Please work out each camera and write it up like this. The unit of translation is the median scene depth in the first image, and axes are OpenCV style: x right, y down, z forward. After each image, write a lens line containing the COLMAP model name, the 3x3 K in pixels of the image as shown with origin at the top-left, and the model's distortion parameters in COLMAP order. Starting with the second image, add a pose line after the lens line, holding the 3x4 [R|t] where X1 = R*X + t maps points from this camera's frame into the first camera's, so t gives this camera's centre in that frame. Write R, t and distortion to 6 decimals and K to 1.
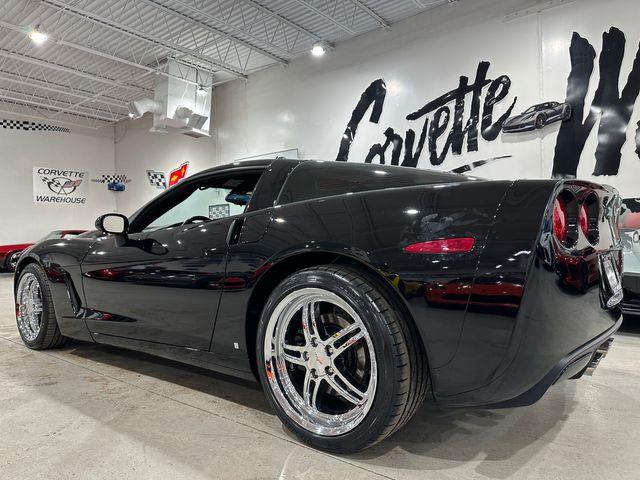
lens RADIAL K [[460.1, 0, 318.6], [0, 460.1, 241.7], [0, 0, 1]] dist [0.000983, -0.005378]
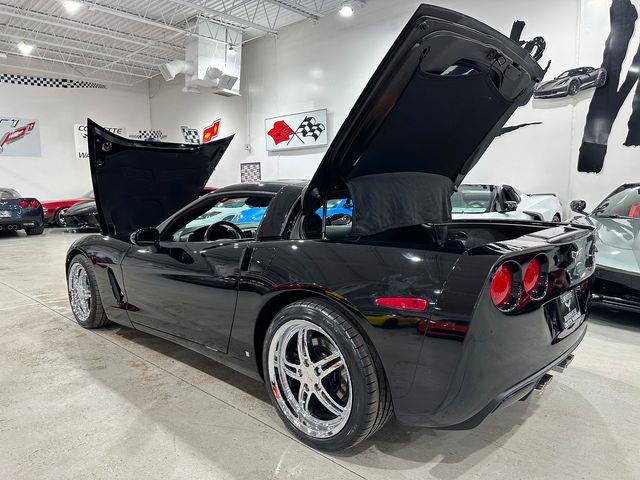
lens RADIAL K [[460.2, 0, 322.8], [0, 460.2, 242.4], [0, 0, 1]] dist [0.001787, -0.007765]
pose [[0.997572, 0.012474, -0.068521, 0.058539], [-0.003914, 0.992316, 0.123671, -0.129982], [0.069537, -0.123102, 0.989955, -0.088172]]
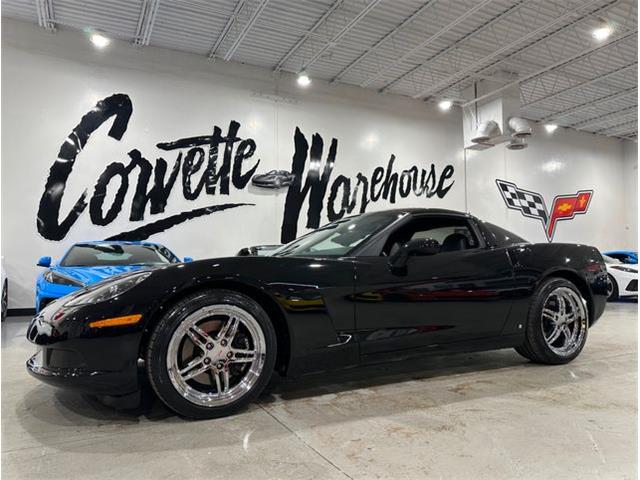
lens RADIAL K [[457.2, 0, 317.7], [0, 457.2, 248.6], [0, 0, 1]] dist [0.185473, -0.359543]
pose [[0.390595, 0.056154, 0.918848, -1.642769], [0.002873, 0.998059, -0.062216, 0.032189], [-0.920558, 0.026941, 0.389676, 0.880218]]
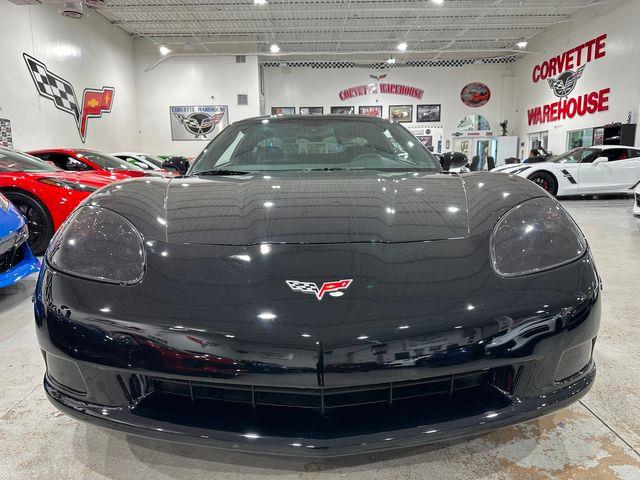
lens RADIAL K [[460.2, 0, 322.8], [0, 460.2, 242.4], [0, 0, 1]] dist [0.001787, -0.007765]
pose [[-0.645909, -0.102238, 0.756538, -0.932946], [0.019690, 0.988431, 0.150386, -0.017597], [-0.763161, 0.112032, -0.636423, 1.582377]]
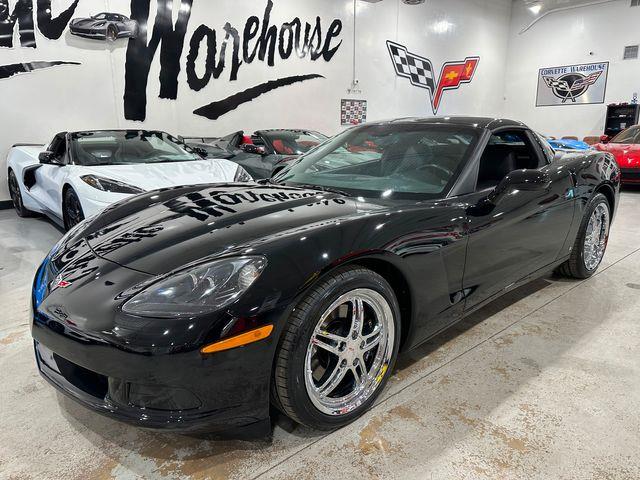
lens RADIAL K [[462.7, 0, 315.8], [0, 462.7, 242.4], [0, 0, 1]] dist [0.003747, -0.003739]
pose [[0.149878, -0.221400, 0.963597, -1.144090], [0.006470, 0.974804, 0.222969, -0.110017], [-0.988683, -0.027184, 0.147535, 0.993402]]
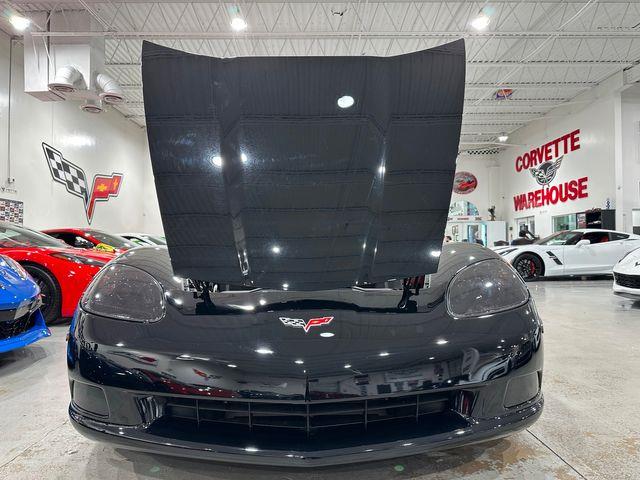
lens RADIAL K [[460.2, 0, 322.8], [0, 460.2, 242.4], [0, 0, 1]] dist [0.001787, -0.007765]
pose [[-0.651276, 0.032242, 0.758156, -1.013914], [0.014973, 0.999448, -0.029641, 0.006441], [-0.758694, -0.007953, -0.651399, 1.638651]]
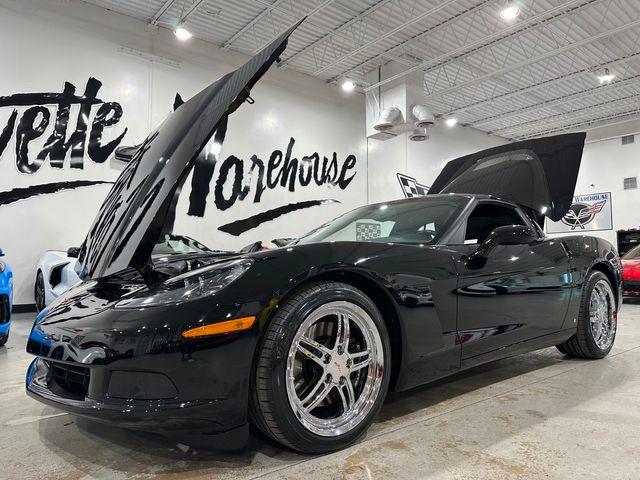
lens RADIAL K [[454.7, 0, 320.0], [0, 454.7, 240.0], [0, 0, 1]] dist [0.091852, -0.121314]
pose [[0.189449, 0.073942, 0.979102, -1.185996], [0.001961, 0.997130, -0.075683, 0.036204], [-0.981889, 0.016258, 0.188760, 0.941269]]
